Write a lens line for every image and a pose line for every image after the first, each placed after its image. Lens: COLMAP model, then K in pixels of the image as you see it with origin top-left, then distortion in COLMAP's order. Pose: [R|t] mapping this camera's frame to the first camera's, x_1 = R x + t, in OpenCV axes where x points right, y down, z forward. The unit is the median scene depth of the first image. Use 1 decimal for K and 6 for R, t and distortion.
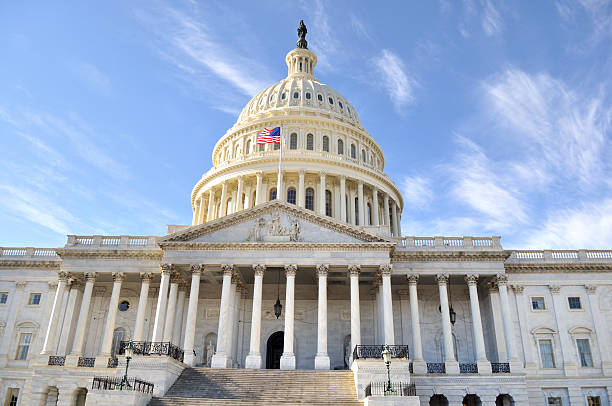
lens RADIAL K [[477.5, 0, 254.8], [0, 477.5, 203.3], [0, 0, 1]] dist [-0.079179, 0.007135]
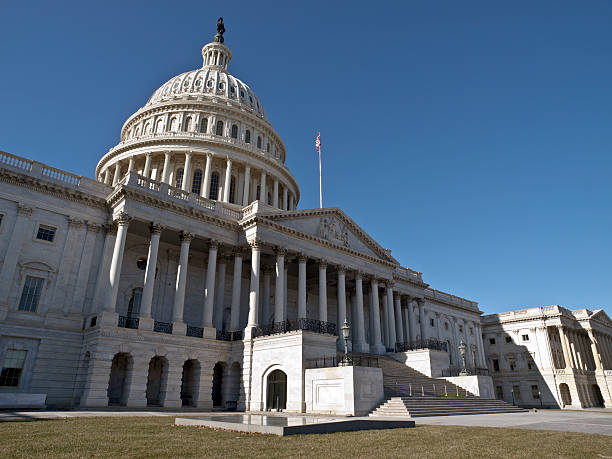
lens RADIAL K [[435.4, 0, 295.4], [0, 435.4, 228.6], [0, 0, 1]] dist [-0.118491, 0.076571]
pose [[0.694906, 0.251053, 0.673853, -0.694241], [-0.305931, 0.951258, -0.038914, 0.108309], [-0.650777, -0.179110, 0.737840, 0.258478]]
